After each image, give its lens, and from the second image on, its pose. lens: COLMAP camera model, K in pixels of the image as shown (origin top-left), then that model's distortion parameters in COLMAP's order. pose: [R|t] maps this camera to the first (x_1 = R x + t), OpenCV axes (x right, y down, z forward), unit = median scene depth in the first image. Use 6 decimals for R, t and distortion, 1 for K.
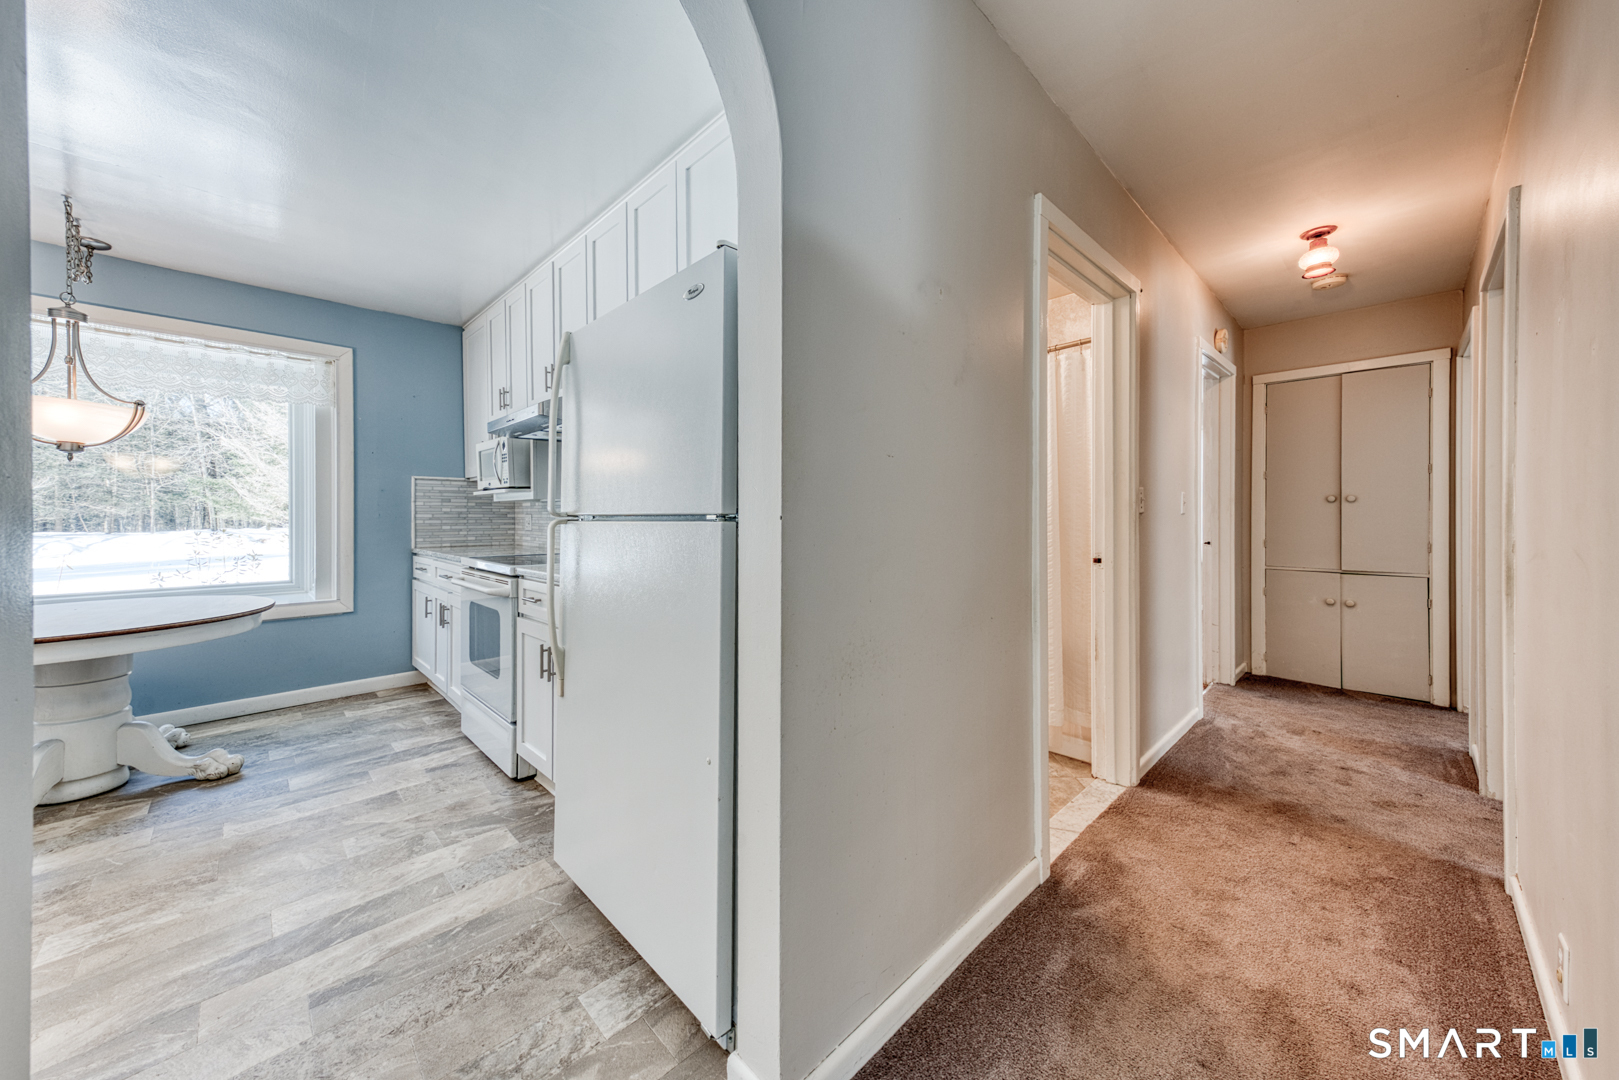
lens RADIAL K [[558.4, 0, 810.6], [0, 558.4, 529.2], [0, 0, 1]] dist [0.016511, -0.000159]
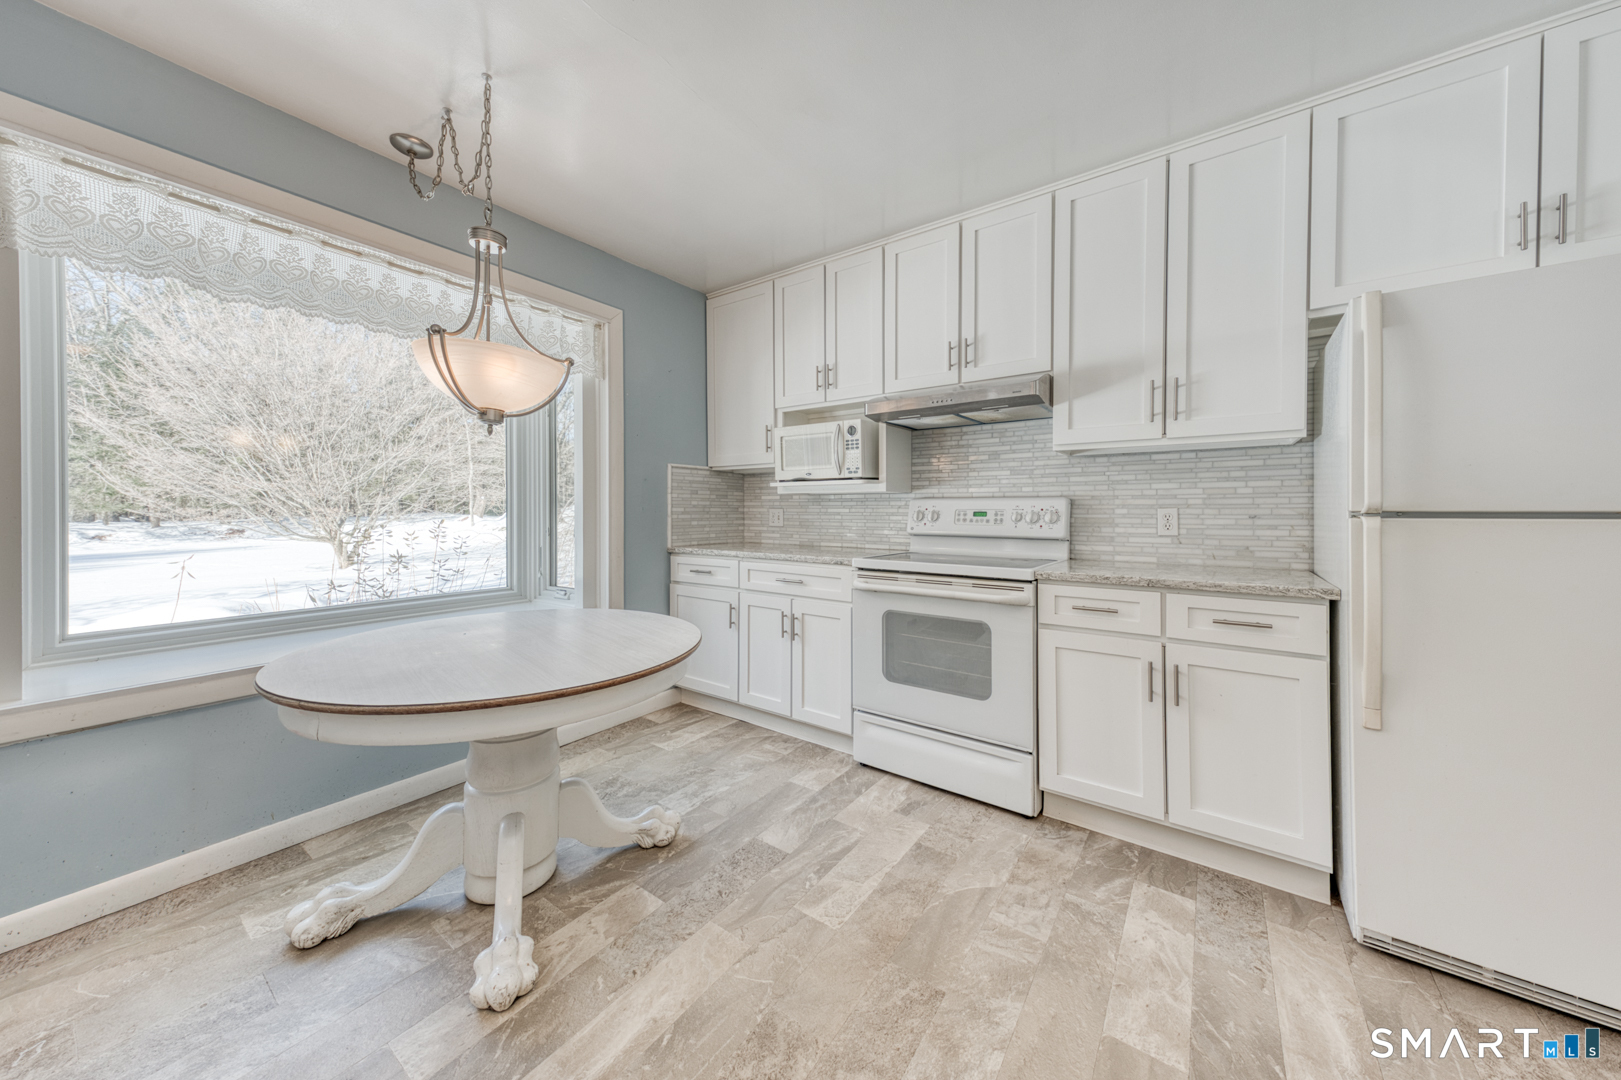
lens RADIAL K [[538.8, 0, 809.3], [0, 538.8, 524.6], [0, 0, 1]] dist [0.015744, -0.000058]
pose [[0.986669, -0.000359, 0.162741, -0.972967], [0.000001, 0.999998, 0.002199, -0.004268], [-0.162741, -0.002169, 0.986666, 0.233205]]
